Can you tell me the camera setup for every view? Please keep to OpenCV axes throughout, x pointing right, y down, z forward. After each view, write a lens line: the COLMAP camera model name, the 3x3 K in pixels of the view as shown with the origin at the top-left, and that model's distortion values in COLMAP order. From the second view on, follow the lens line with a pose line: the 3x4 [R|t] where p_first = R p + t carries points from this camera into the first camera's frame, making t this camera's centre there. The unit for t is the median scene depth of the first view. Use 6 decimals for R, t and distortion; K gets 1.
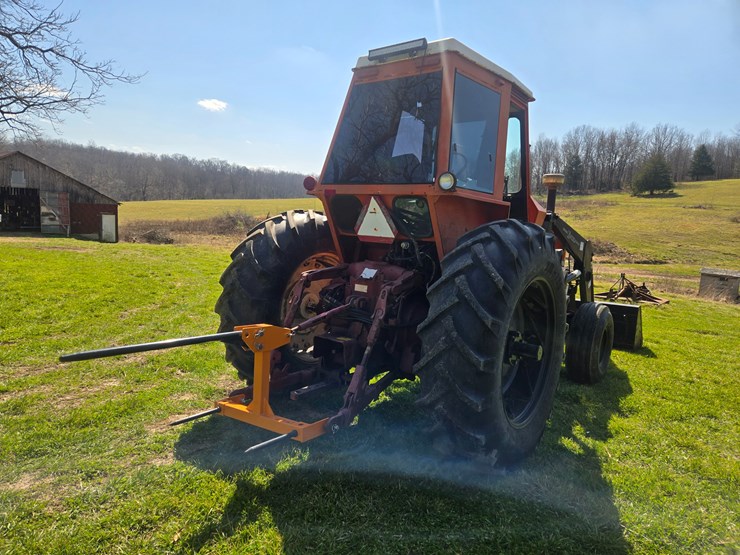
lens RADIAL K [[494.0, 0, 362.4], [0, 494.0, 275.9], [0, 0, 1]] dist [0.078289, -0.056981]
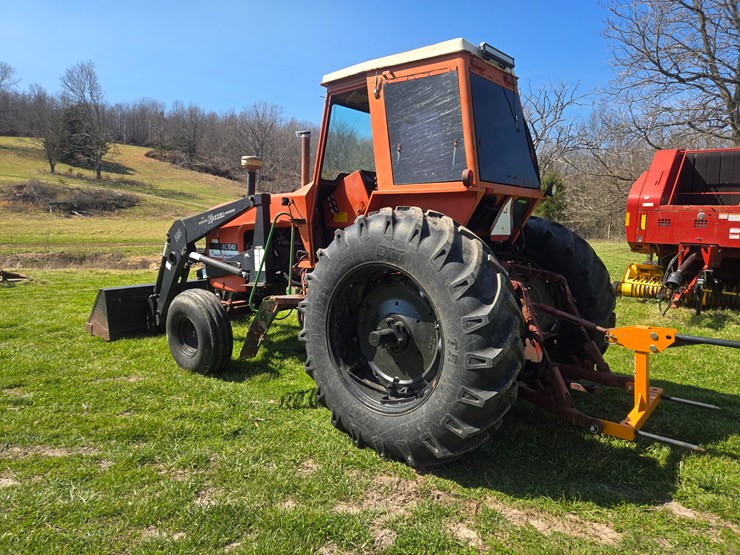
lens RADIAL K [[494.0, 0, 365.4], [0, 494.0, 268.8], [0, 0, 1]] dist [0.078289, -0.056981]
pose [[0.062846, -0.152568, 0.986293, -0.868448], [0.080194, 0.985823, 0.147386, -0.156780], [-0.994796, 0.069832, 0.074190, 1.015048]]
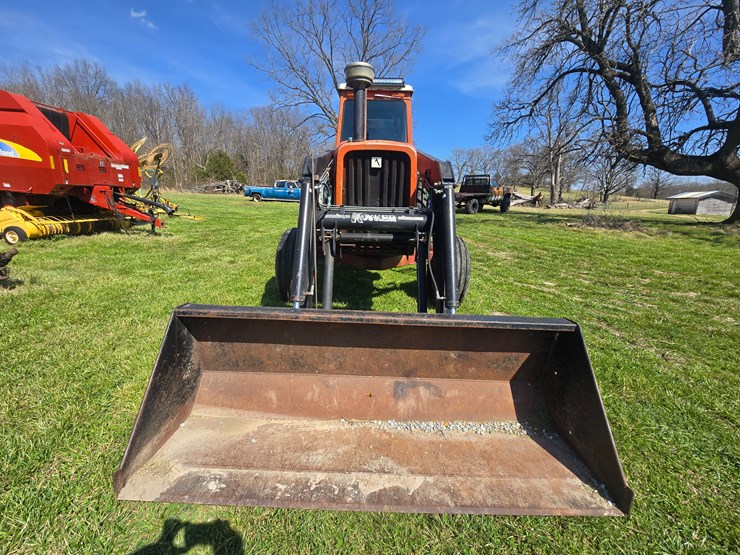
lens RADIAL K [[303.0, 0, 368.6], [0, 303.0, 272.5], [0, 0, 1]] dist [0.001775, -0.001452]
pose [[-0.789961, 0.077391, -0.608253, 0.920646], [-0.130168, 0.948224, 0.289701, -0.078502], [0.599181, 0.308028, -0.738987, 1.989581]]
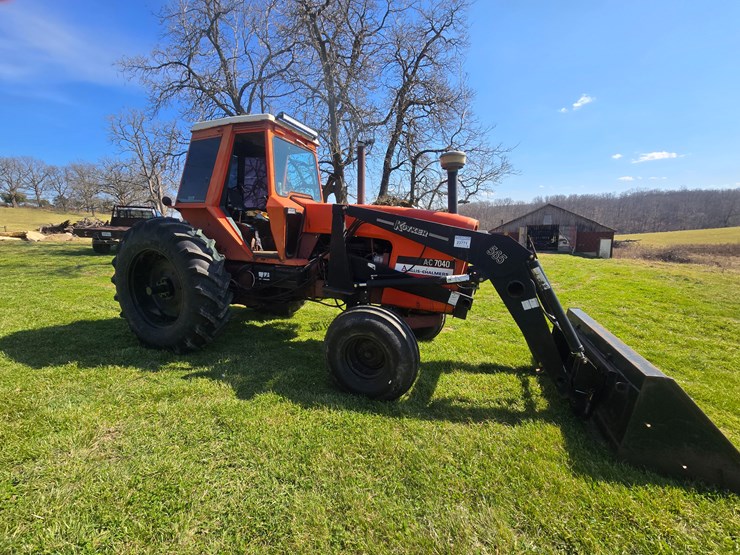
lens RADIAL K [[303.0, 0, 367.2], [0, 303.0, 273.0], [0, 0, 1]] dist [0.001775, -0.001452]
pose [[0.270422, 0.079588, -0.959447, 1.171163], [-0.102077, 0.993330, 0.053628, -0.033301], [0.957315, 0.083436, 0.276742, 1.059839]]
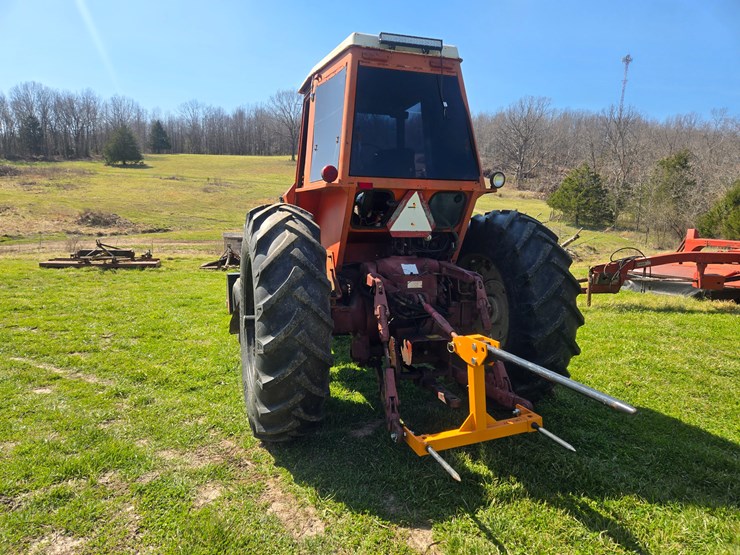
lens RADIAL K [[494.0, 0, 366.5], [0, 494.0, 276.9], [0, 0, 1]] dist [0.078289, -0.056981]
pose [[0.552471, -0.152436, 0.819475, -0.715589], [0.100612, 0.988143, 0.115981, -0.094913], [-0.827438, 0.018373, 0.561257, 0.432989]]
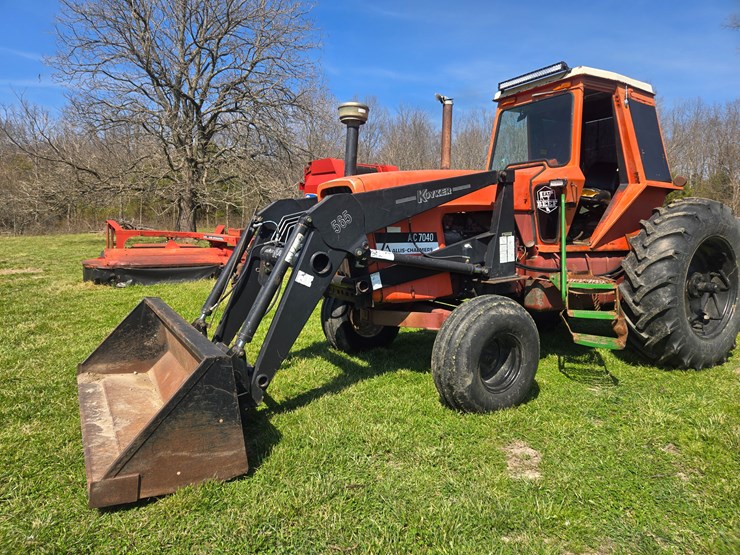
lens RADIAL K [[494.0, 0, 361.2], [0, 494.0, 268.4], [0, 0, 1]] dist [0.078289, -0.056981]
pose [[-0.927100, -0.106935, 0.359236, 0.156912], [-0.040584, 0.981442, 0.187414, -0.159716], [-0.372610, 0.159172, -0.914235, 2.325988]]
